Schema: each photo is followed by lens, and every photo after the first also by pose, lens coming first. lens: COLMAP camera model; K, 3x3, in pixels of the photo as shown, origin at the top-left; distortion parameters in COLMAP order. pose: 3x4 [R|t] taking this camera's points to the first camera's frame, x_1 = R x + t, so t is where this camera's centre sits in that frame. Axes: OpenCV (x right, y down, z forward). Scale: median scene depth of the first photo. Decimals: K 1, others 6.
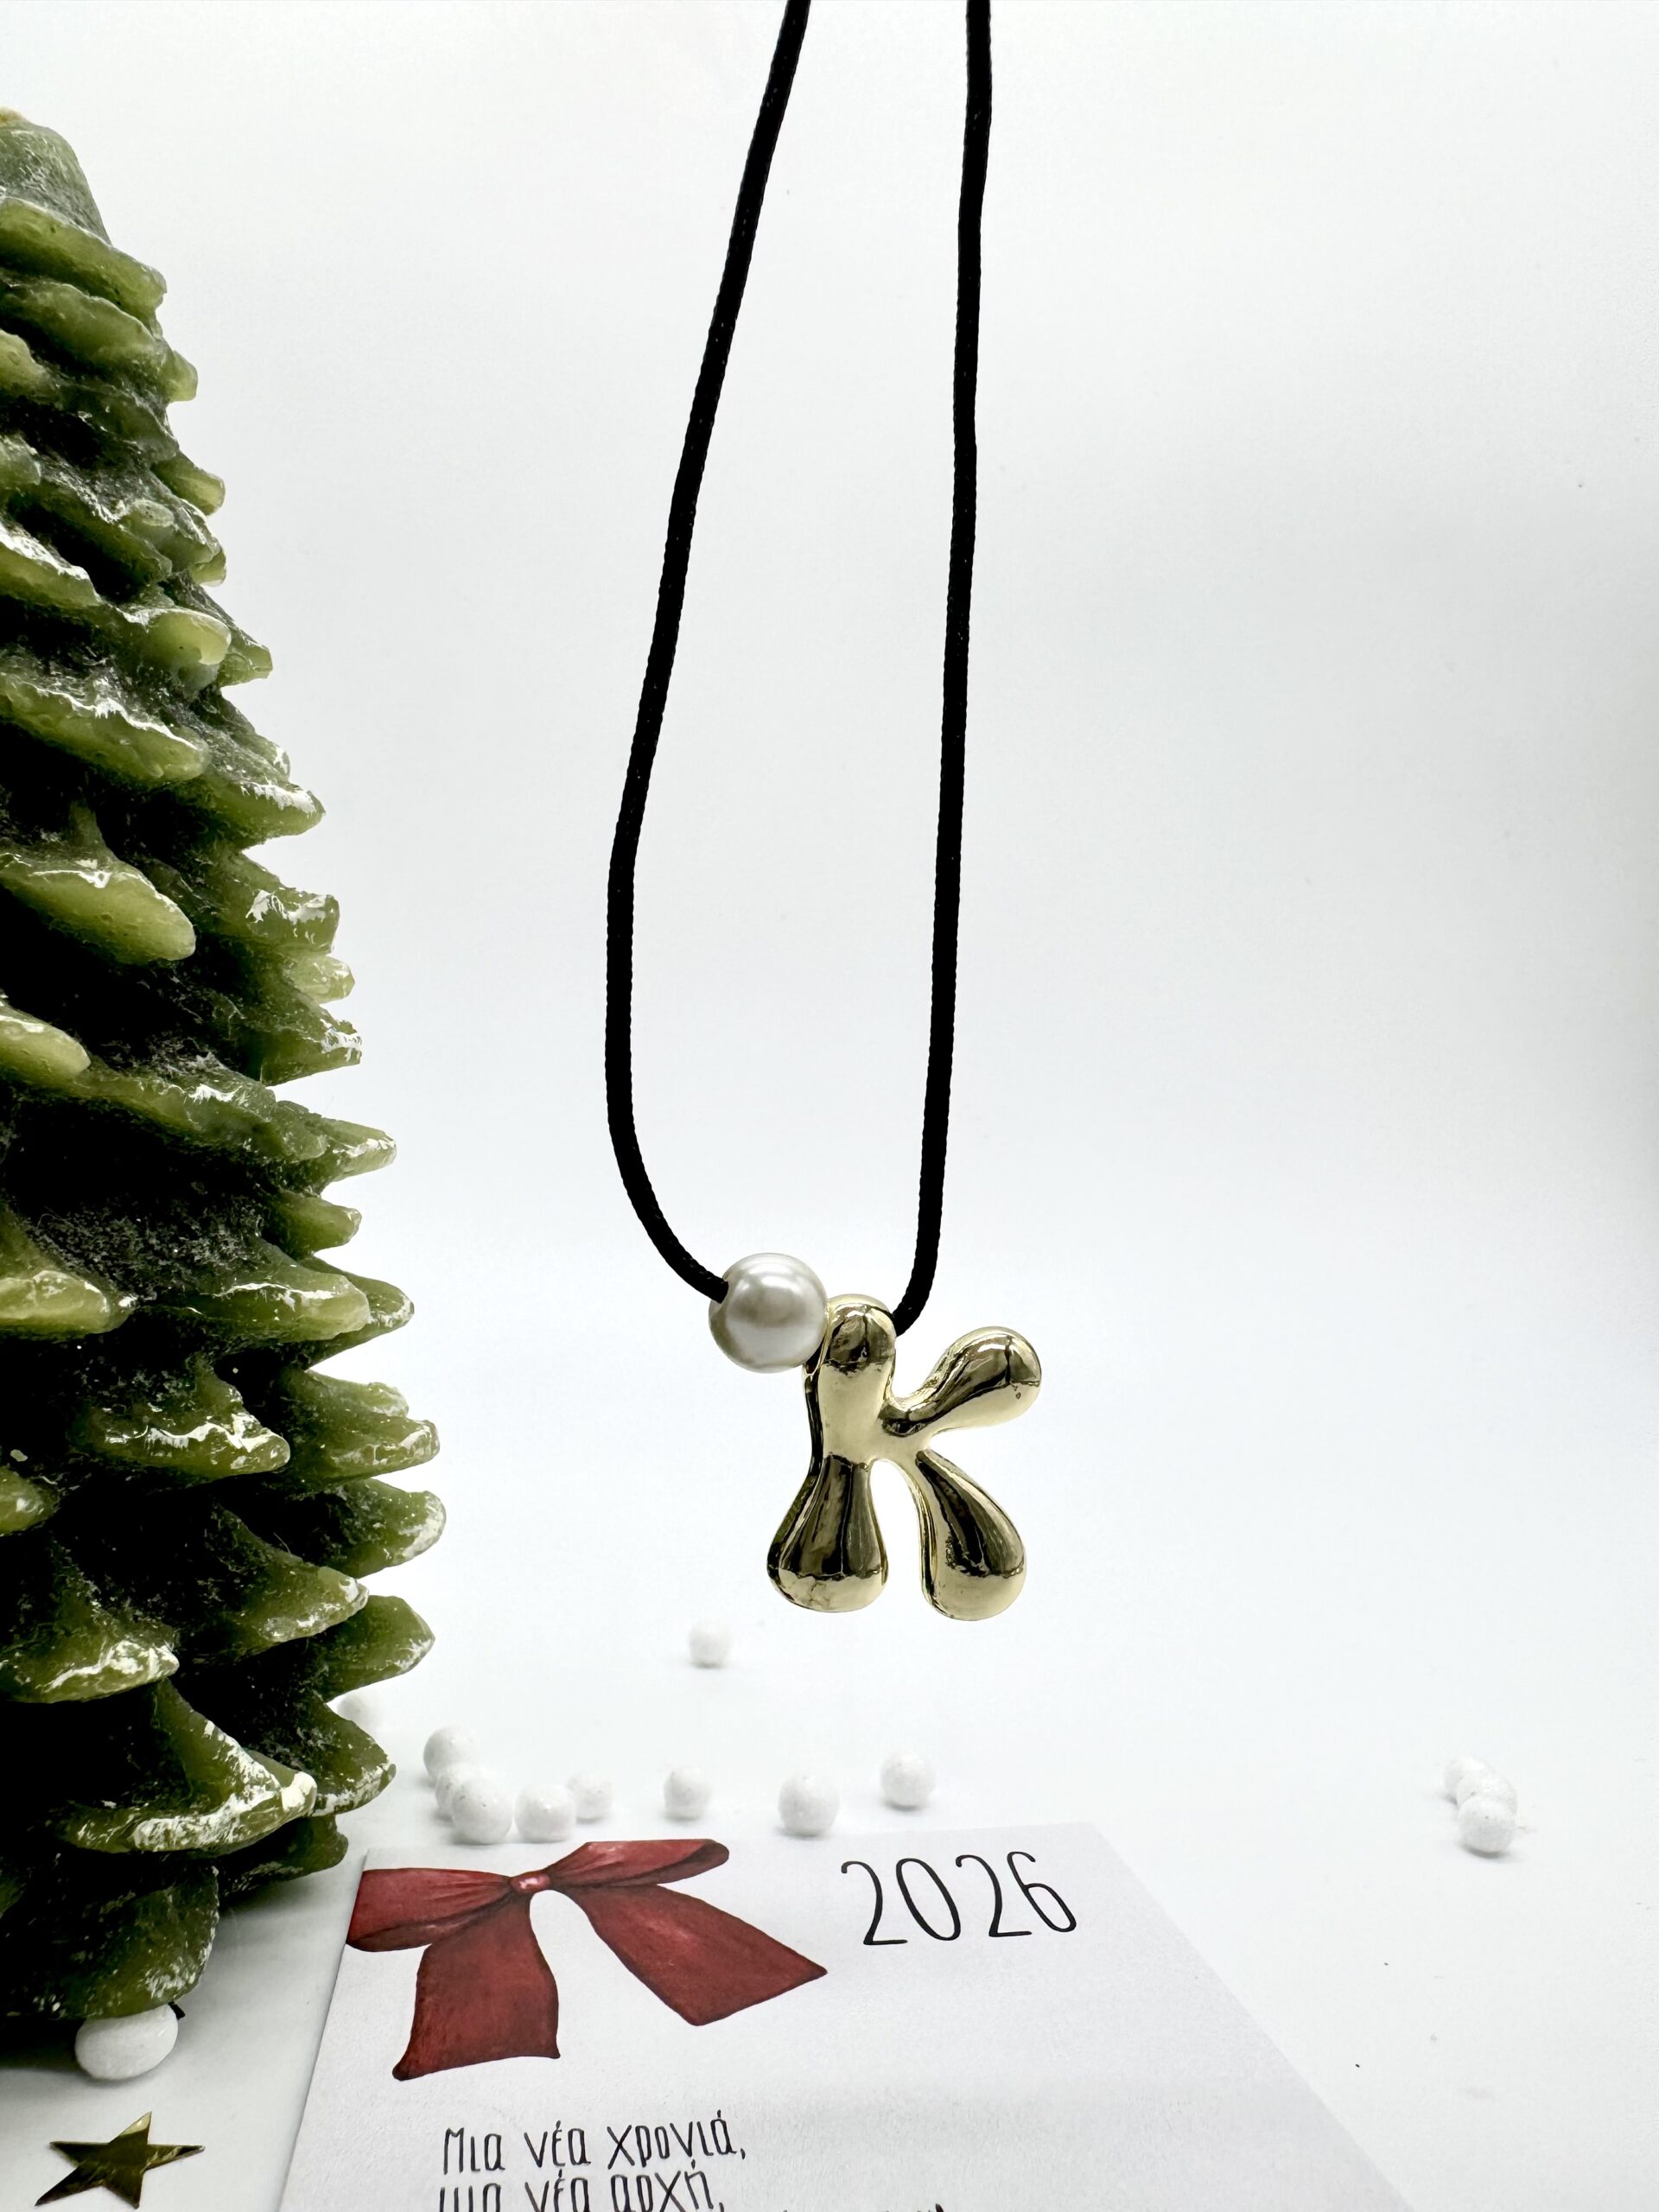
lens RADIAL K [[1582.7, 0, 830.9], [0, 1582.7, 1244.0], [0, 0, 1]] dist [-0.002696, -0.000461]
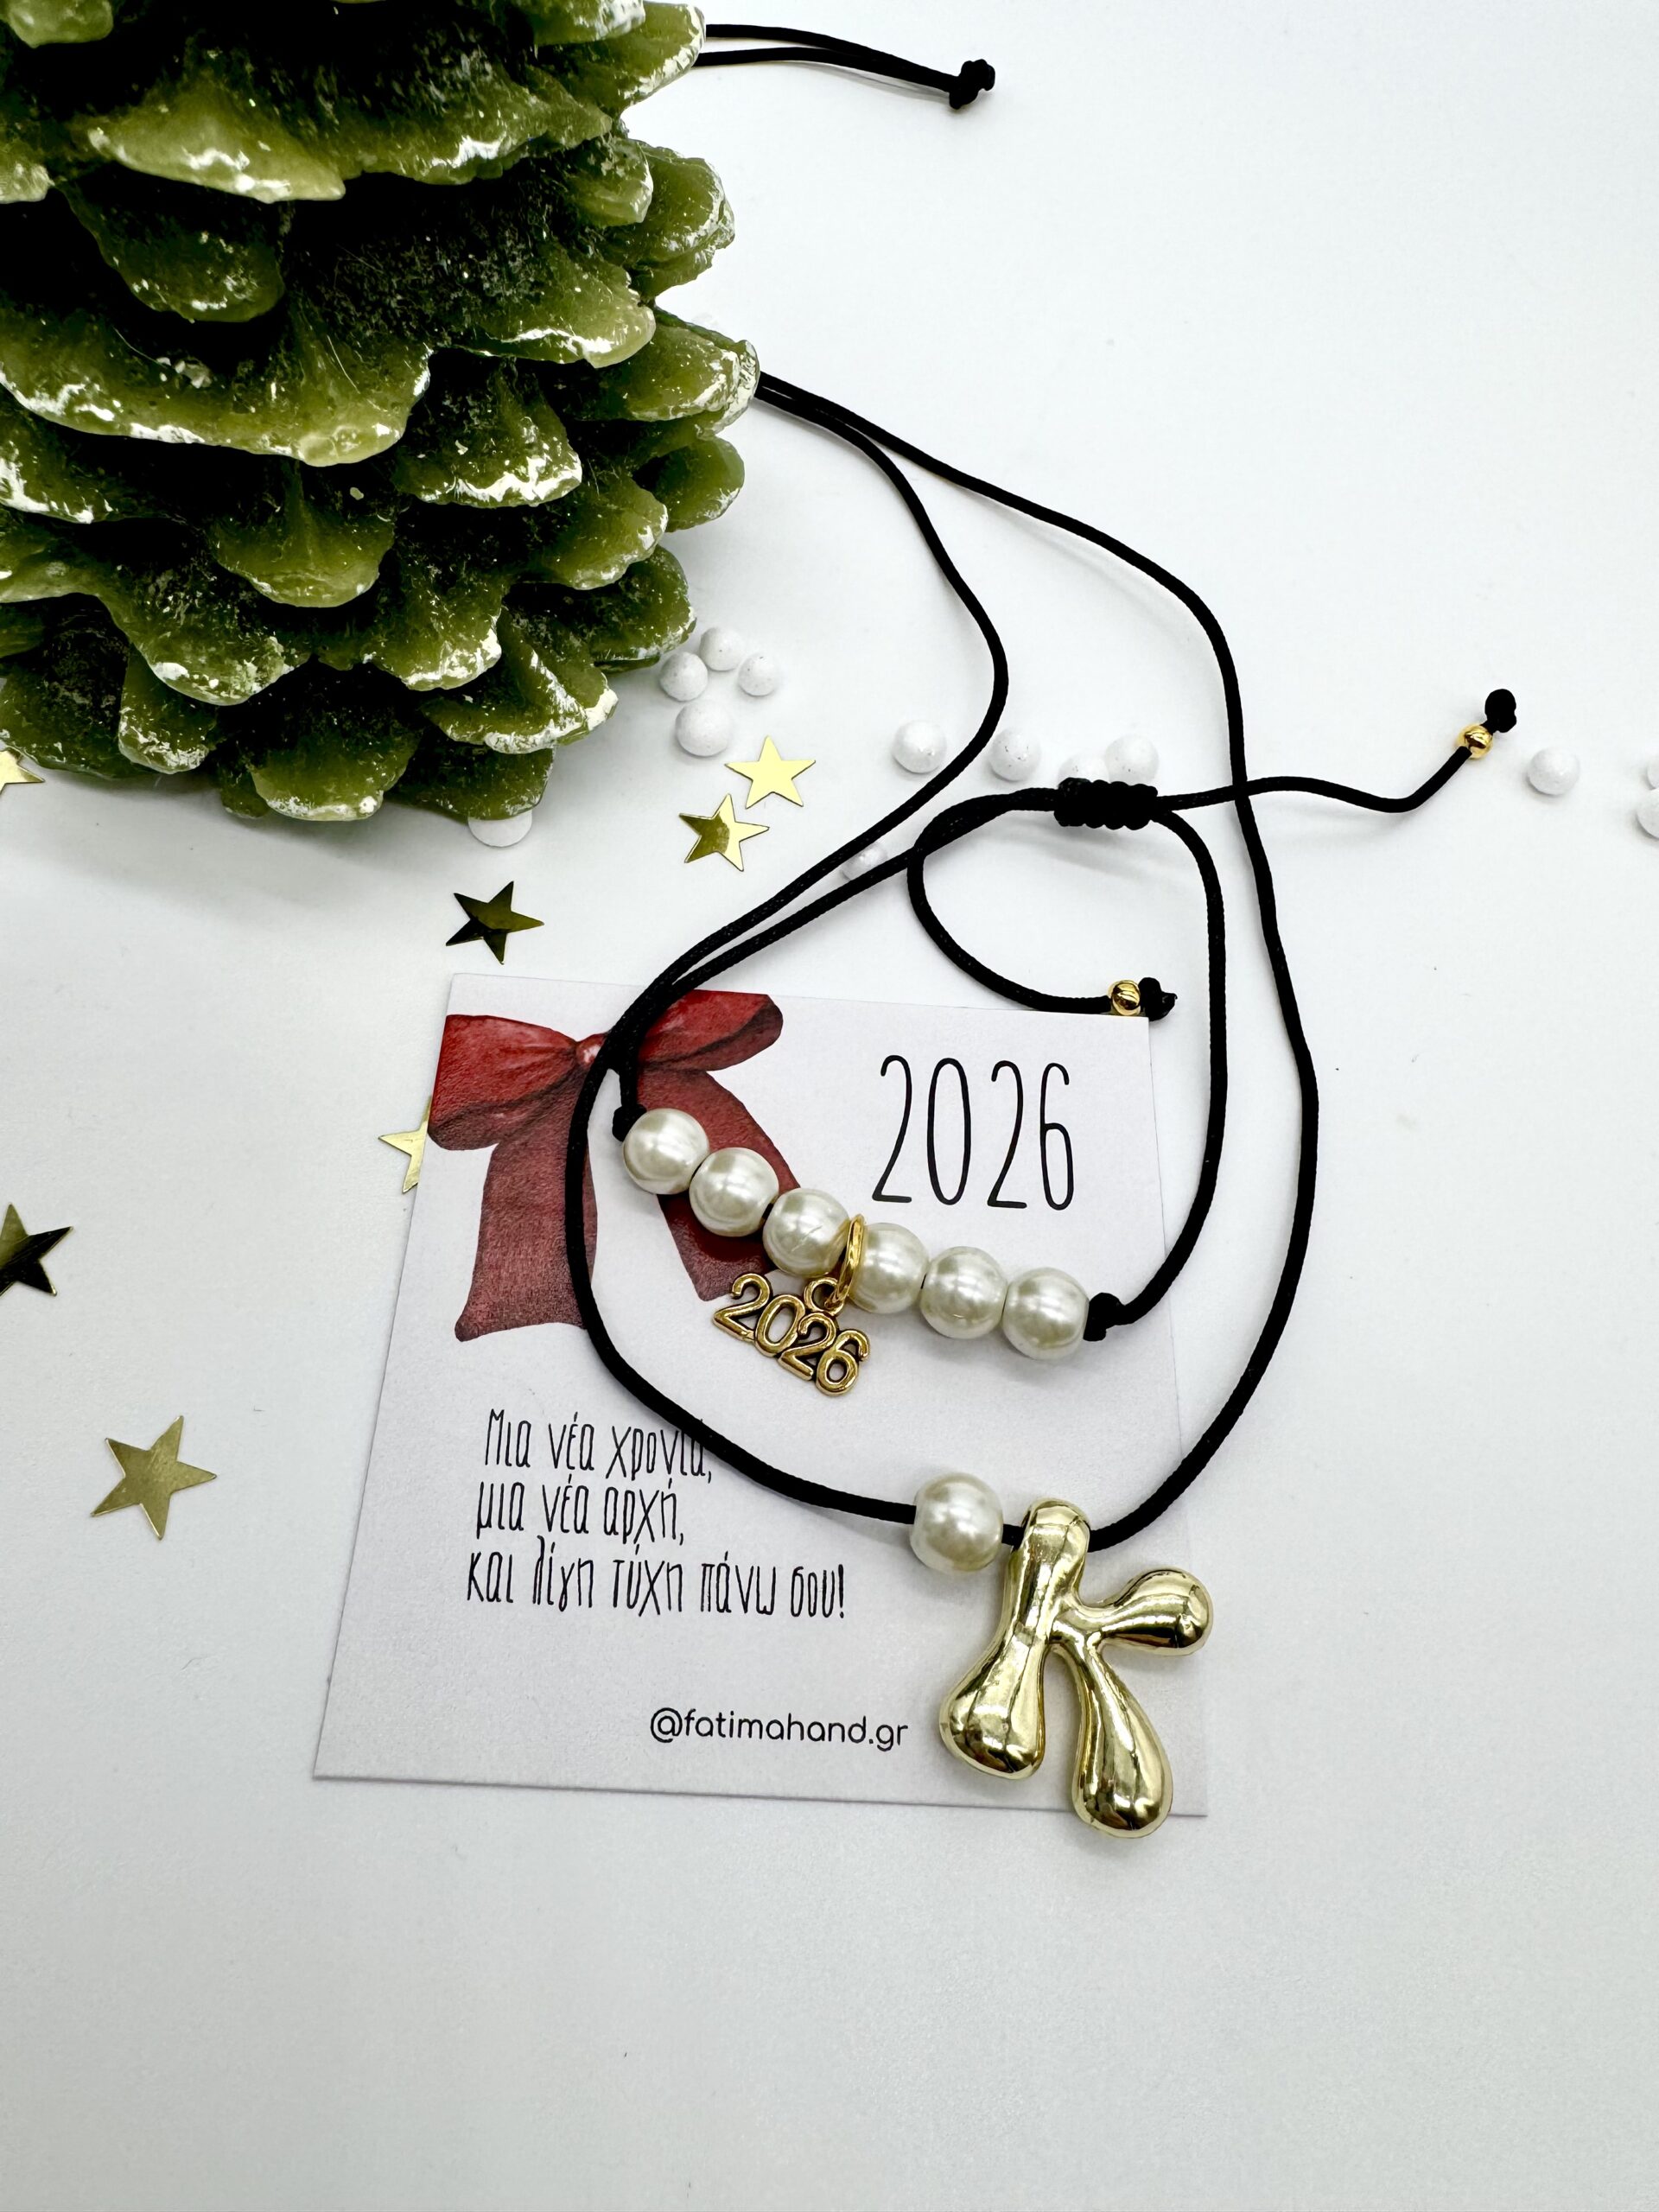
lens RADIAL K [[1554.6, 0, 812.6], [0, 1554.6, 946.7], [0, 0, 1]] dist [-0.000313, 0.003409]
pose [[0.940544, 0.303654, -0.152220, 0.080468], [-0.048812, 0.564316, 0.824115, -0.596468], [0.336146, -0.767686, 0.545586, 0.200474]]
